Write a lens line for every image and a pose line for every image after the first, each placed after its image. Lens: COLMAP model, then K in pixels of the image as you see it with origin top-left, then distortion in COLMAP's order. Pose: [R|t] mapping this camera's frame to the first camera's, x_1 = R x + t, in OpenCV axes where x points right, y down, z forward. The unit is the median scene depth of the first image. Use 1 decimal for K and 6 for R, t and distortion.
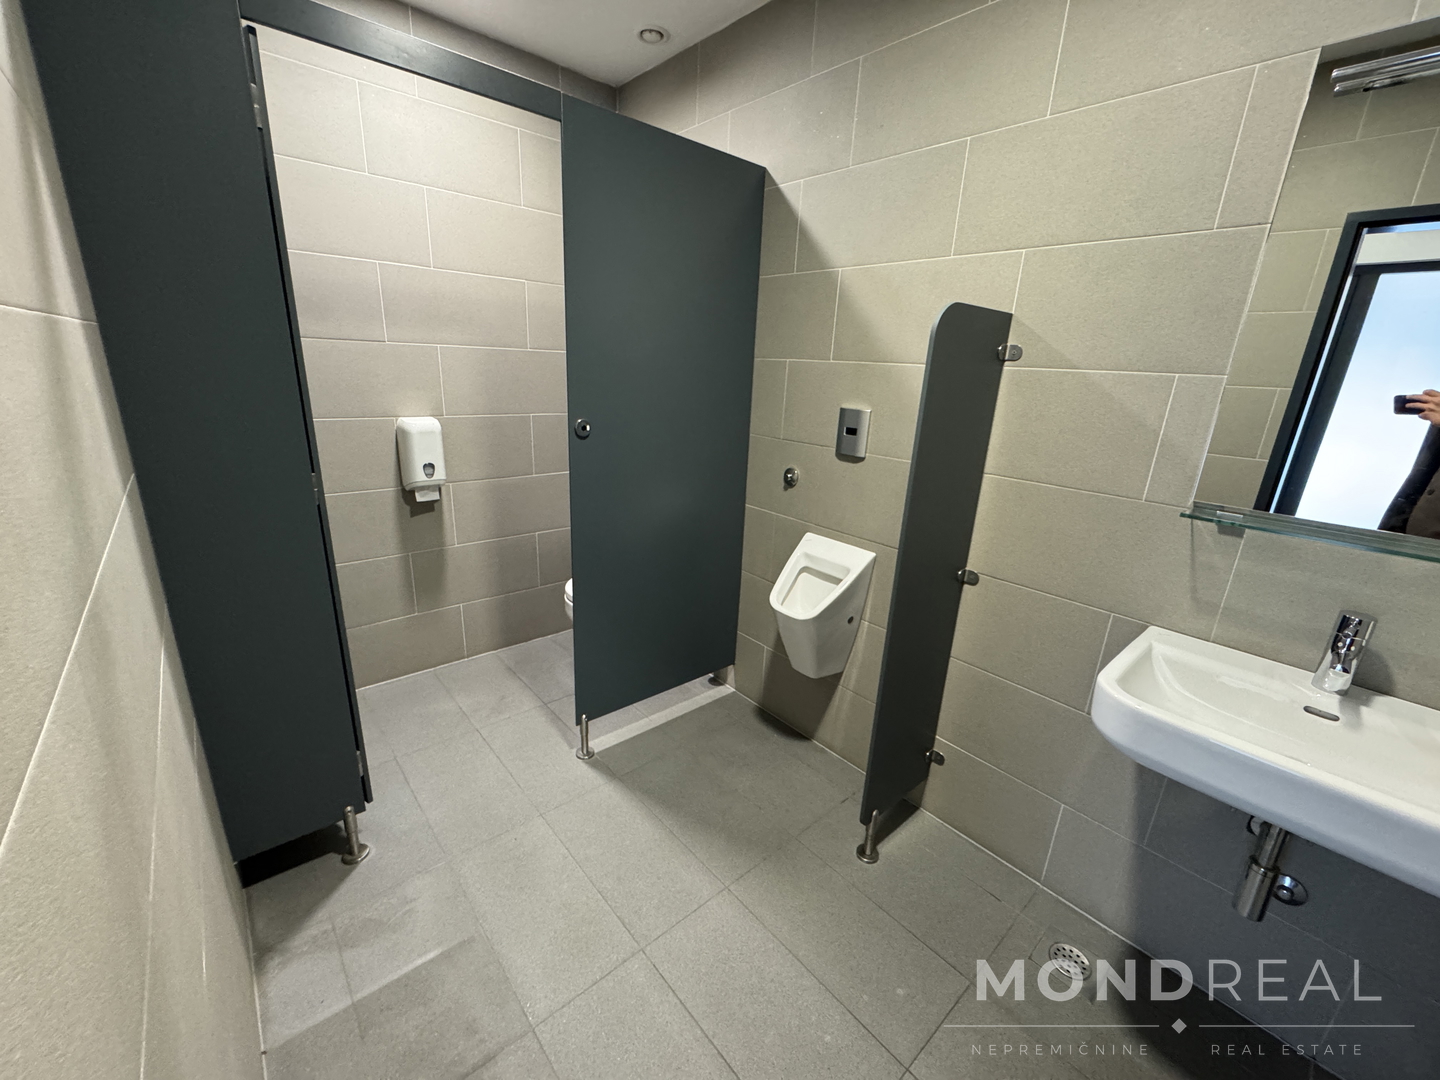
lens RADIAL K [[577.7, 0, 717.6], [0, 577.7, 540.9], [0, 0, 1]] dist [-0.002446, -0.000228]
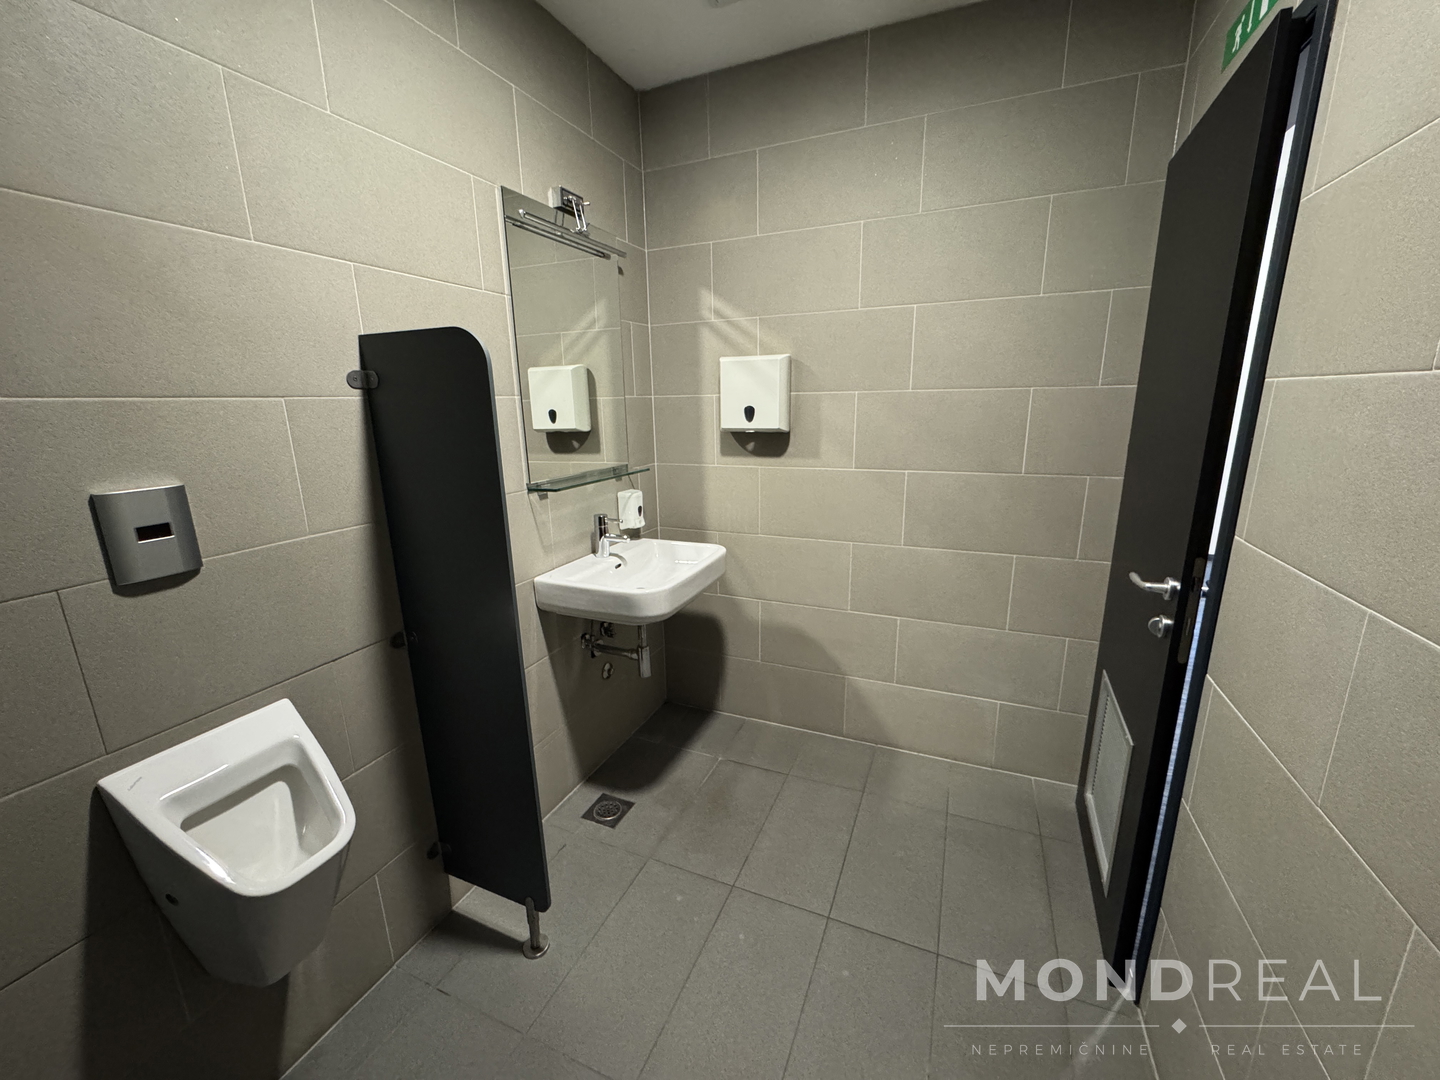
lens RADIAL K [[577.7, 0, 717.6], [0, 577.7, 540.9], [0, 0, 1]] dist [-0.002446, -0.000228]
pose [[-0.429060, -0.253735, 0.866906, -0.616867], [0.262038, 0.883500, 0.388283, -0.360928], [-0.864432, 0.393759, -0.312587, 1.056555]]
